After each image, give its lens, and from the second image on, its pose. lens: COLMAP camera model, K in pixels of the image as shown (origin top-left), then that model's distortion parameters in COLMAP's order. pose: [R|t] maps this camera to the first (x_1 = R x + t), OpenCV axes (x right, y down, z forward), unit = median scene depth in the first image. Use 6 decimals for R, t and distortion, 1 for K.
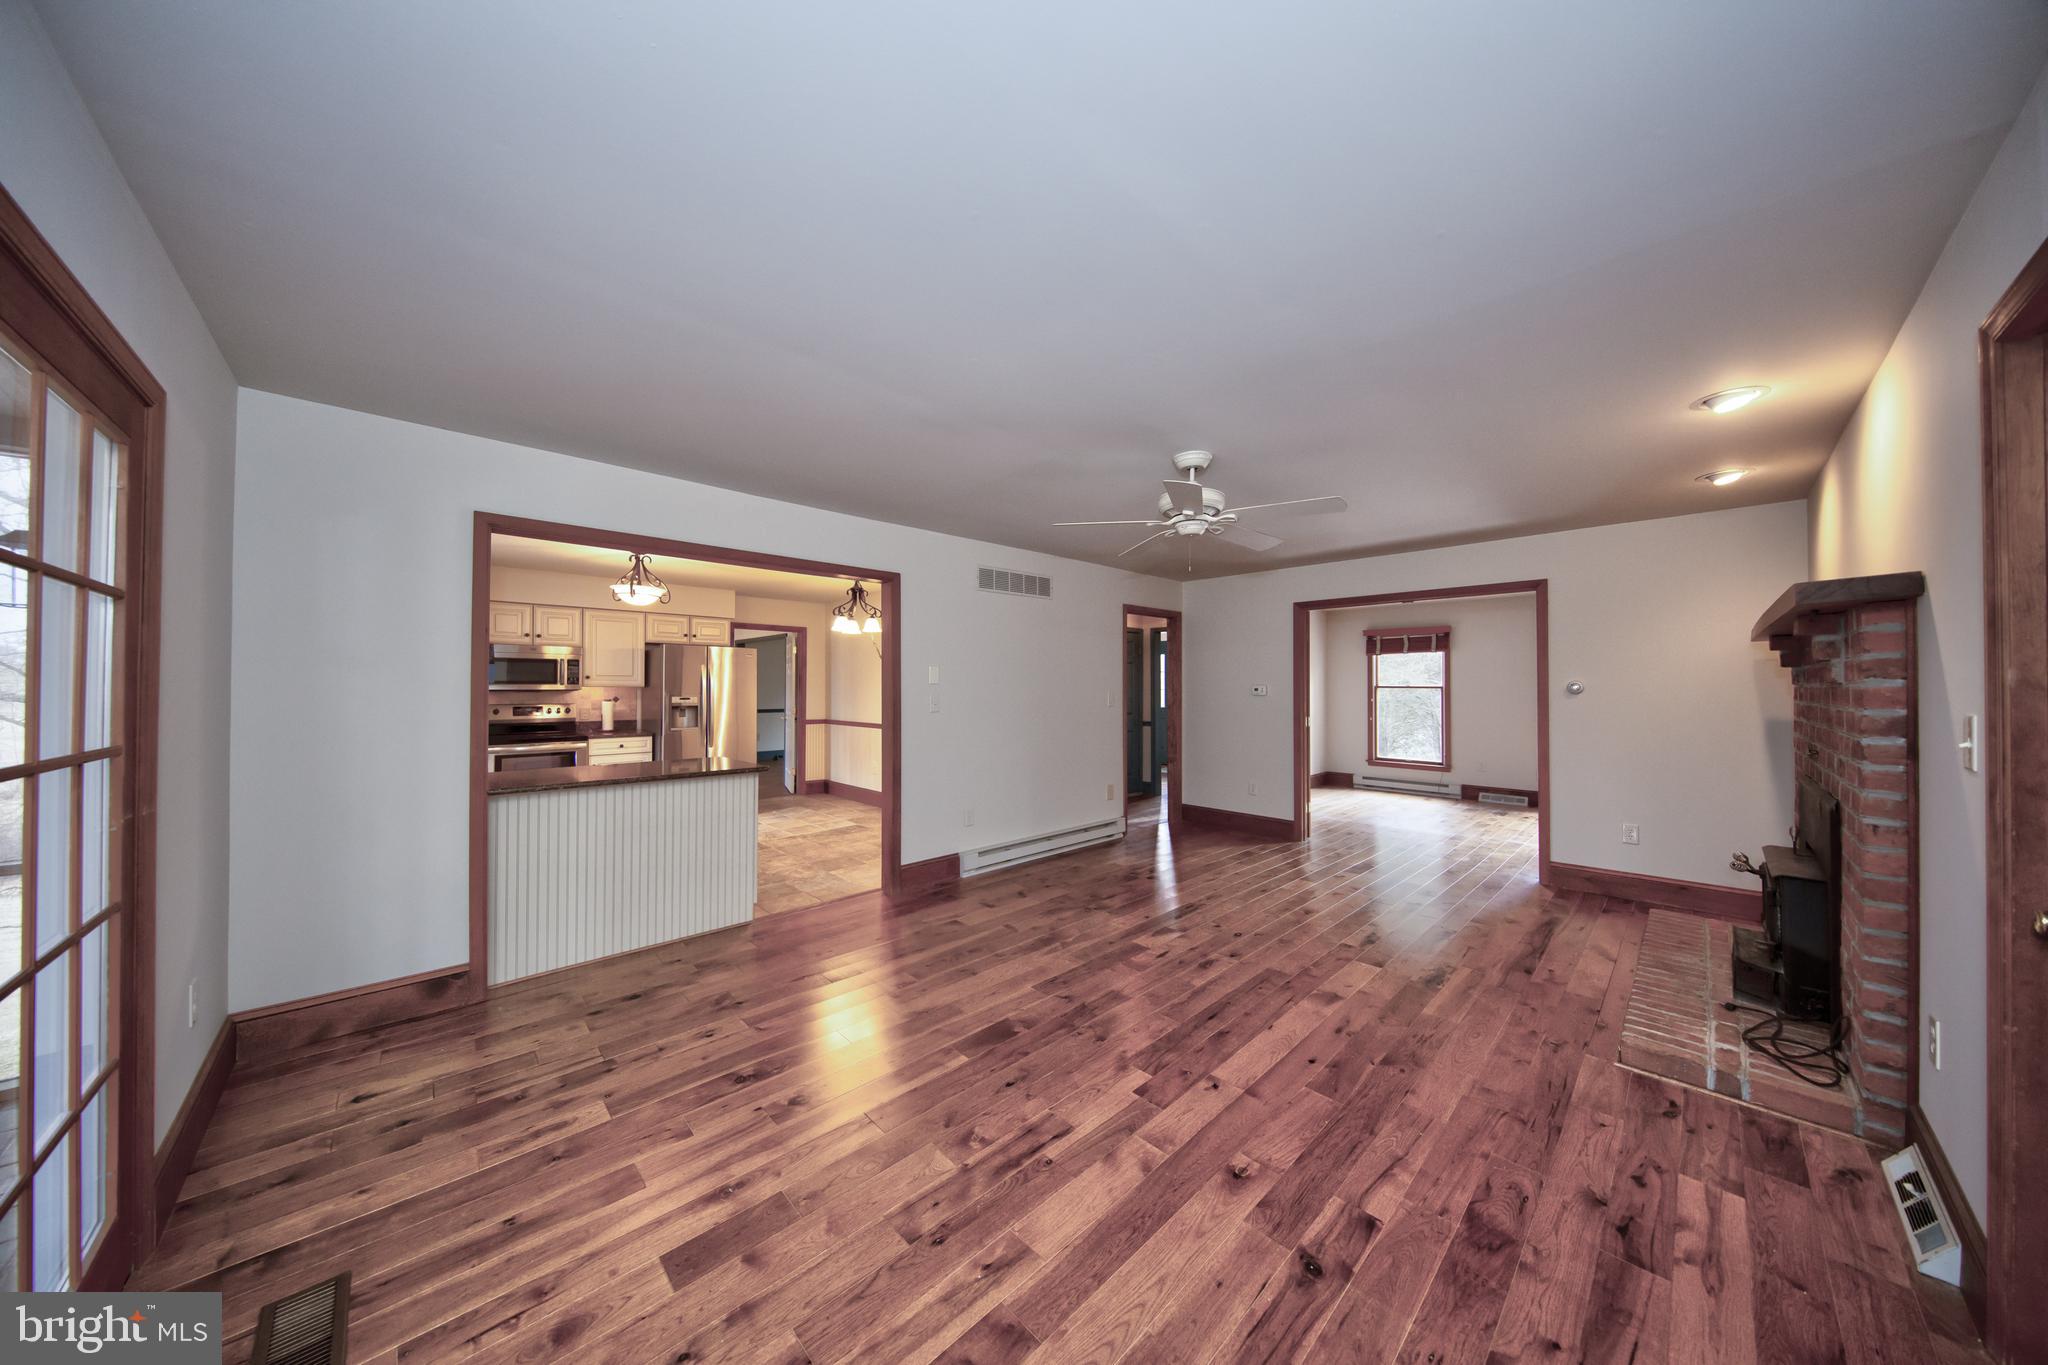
lens RADIAL K [[663.0, 0, 1033.9], [0, 663.0, 680.6], [0, 0, 1]] dist [0.002038, 0.000080]
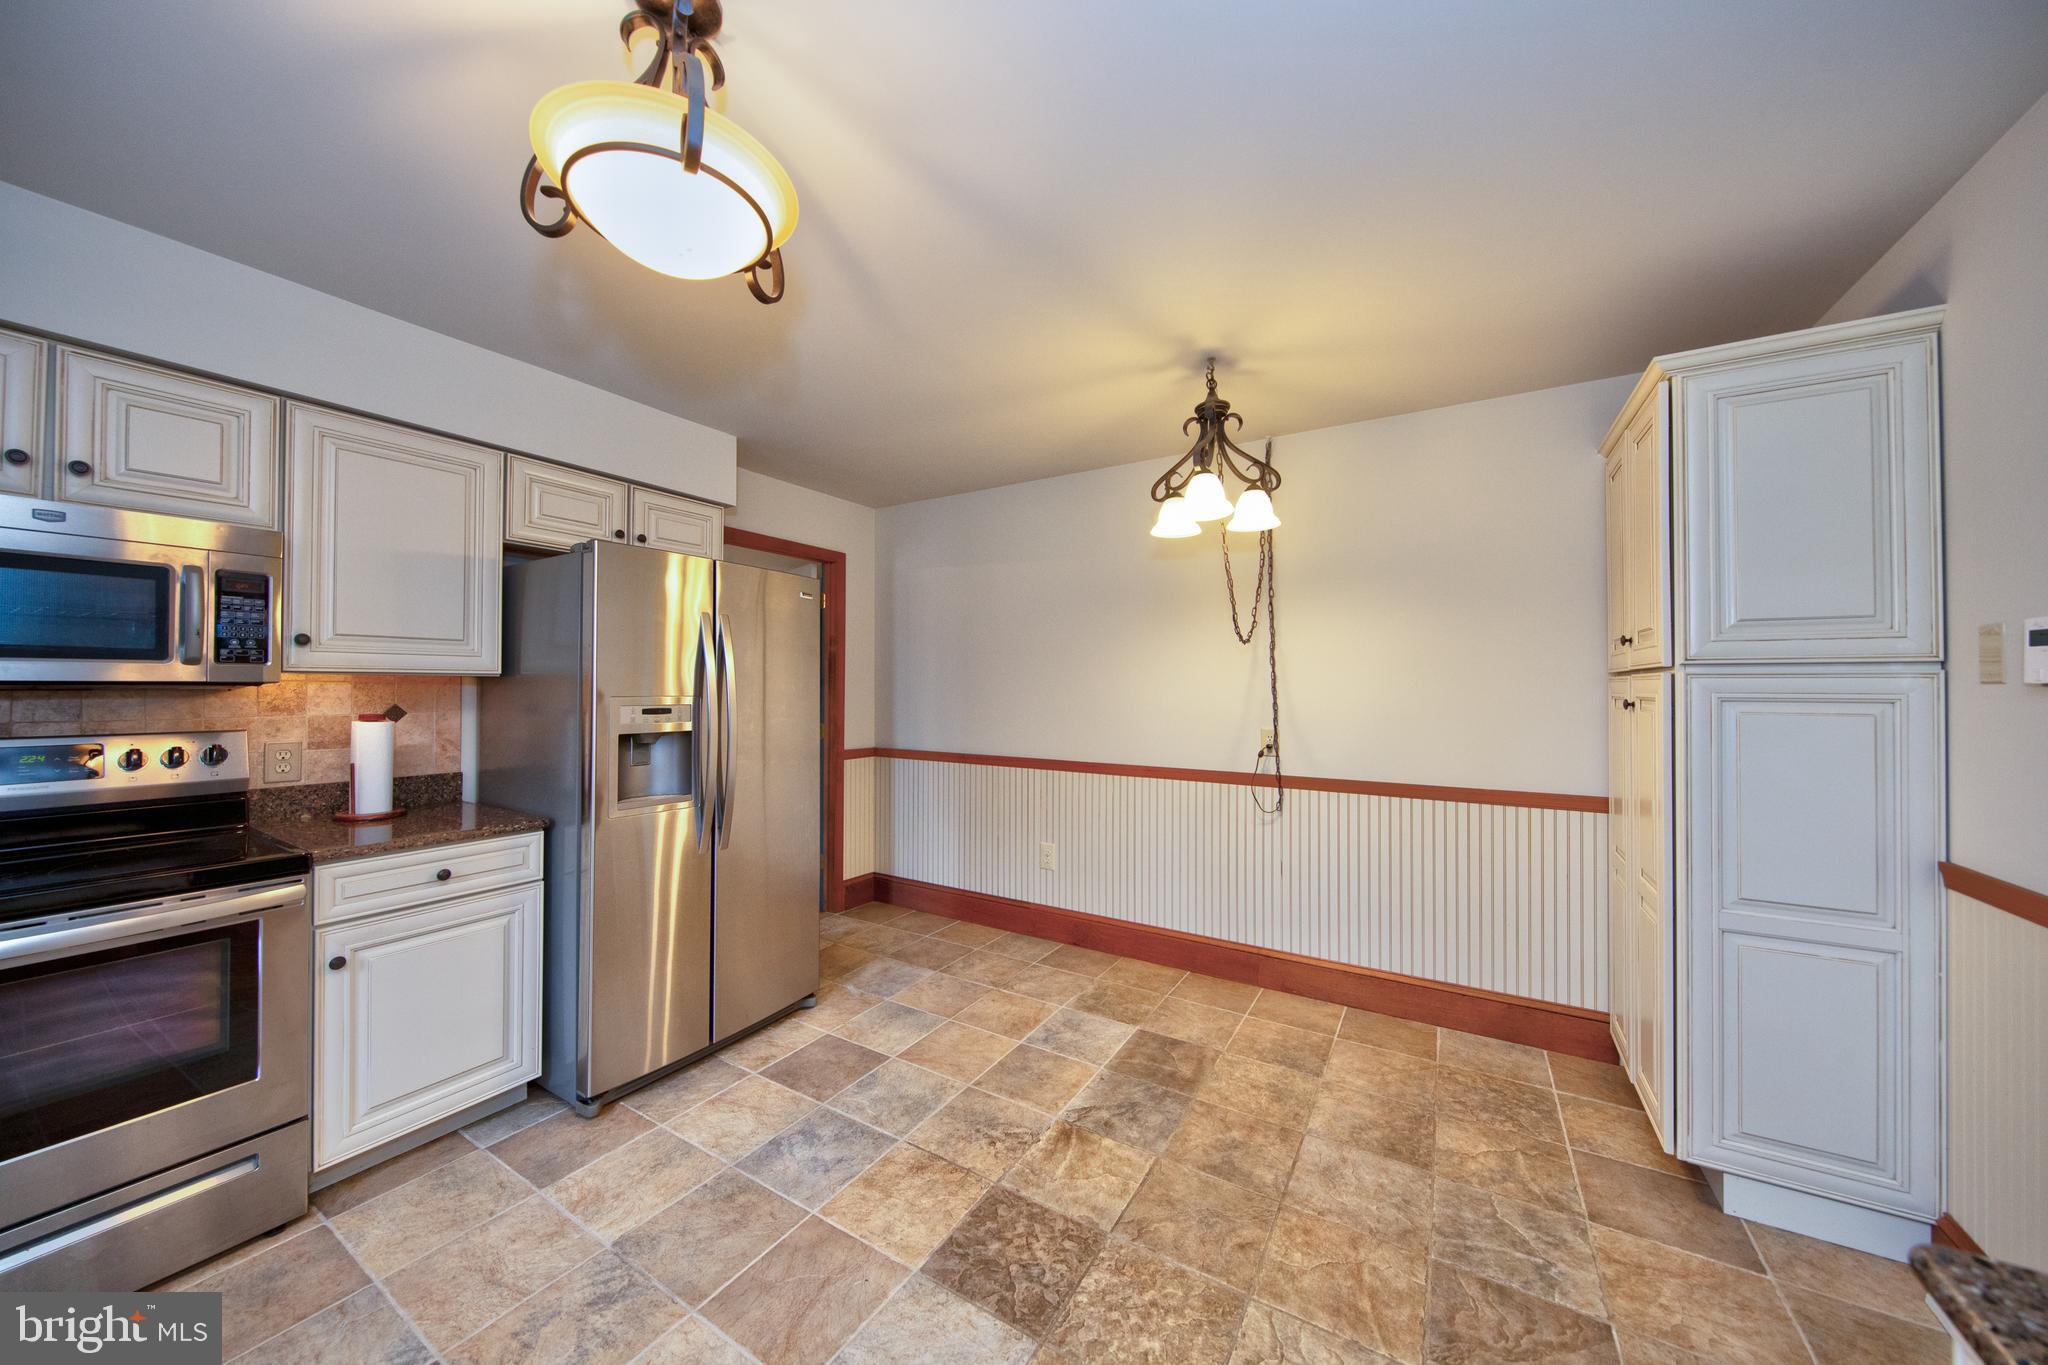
lens RADIAL K [[699.1, 0, 1013.6], [0, 699.1, 678.0], [0, 0, 1]] dist [0.000632, -0.001205]
pose [[0.970069, -0.001384, 0.242825, -0.442410], [0.002609, 0.999985, -0.004726, 0.013304], [-0.242815, 0.005218, 0.970058, 0.625326]]
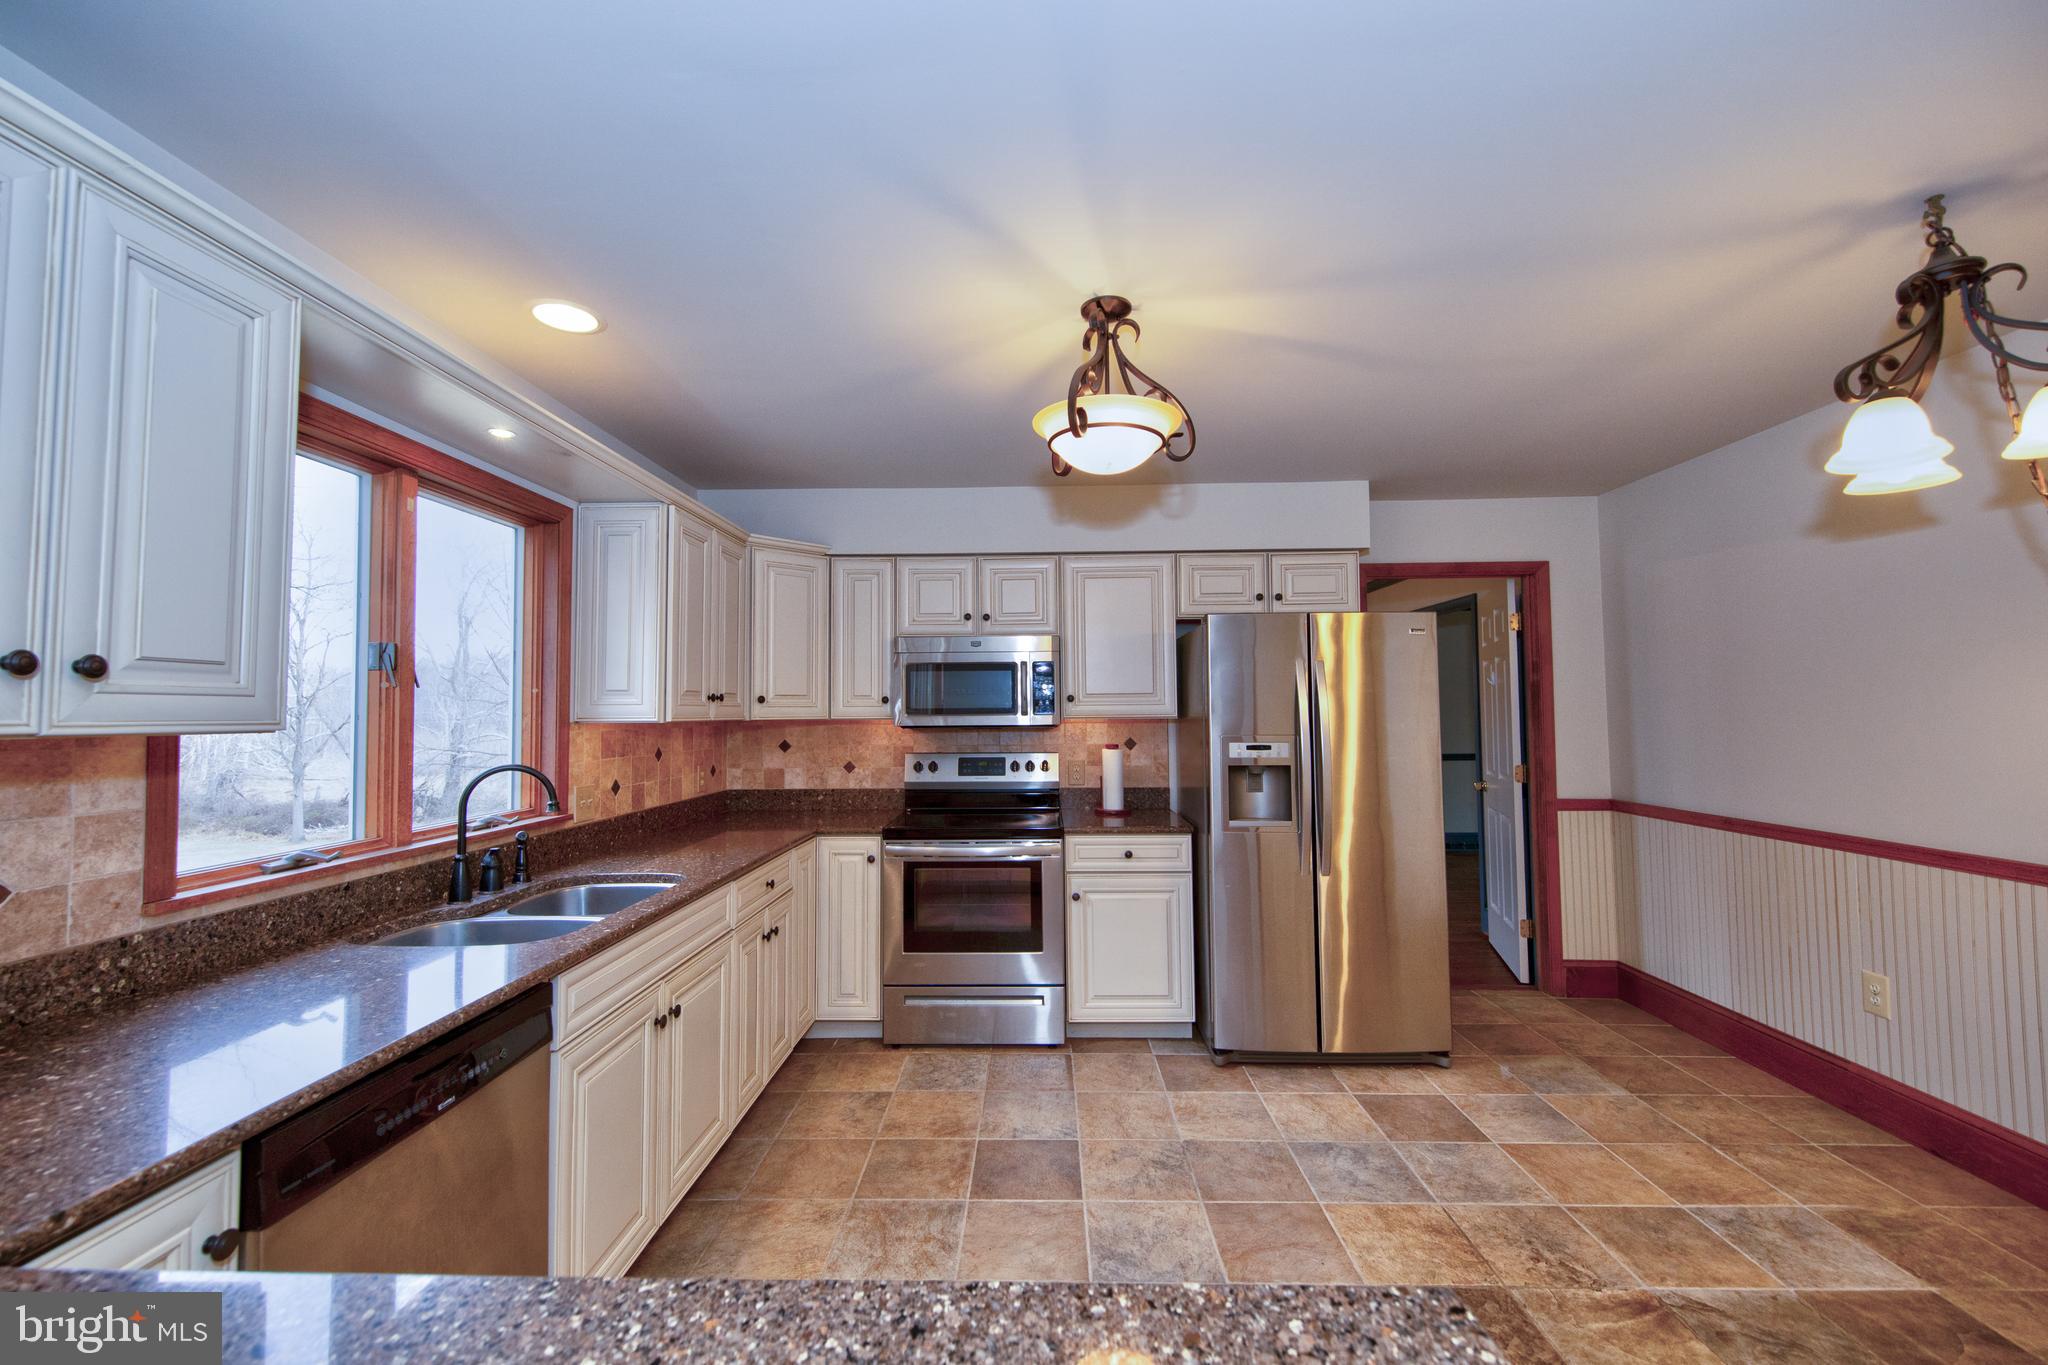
lens RADIAL K [[807.0, 0, 1016.3], [0, 807.0, 677.1], [0, 0, 1]] dist [0.001810, -0.001490]
pose [[0.694741, -0.045597, -0.717814, -0.281913], [0.016515, 0.998737, -0.047458, 0.006279], [0.719071, 0.021116, 0.694616, 0.565931]]
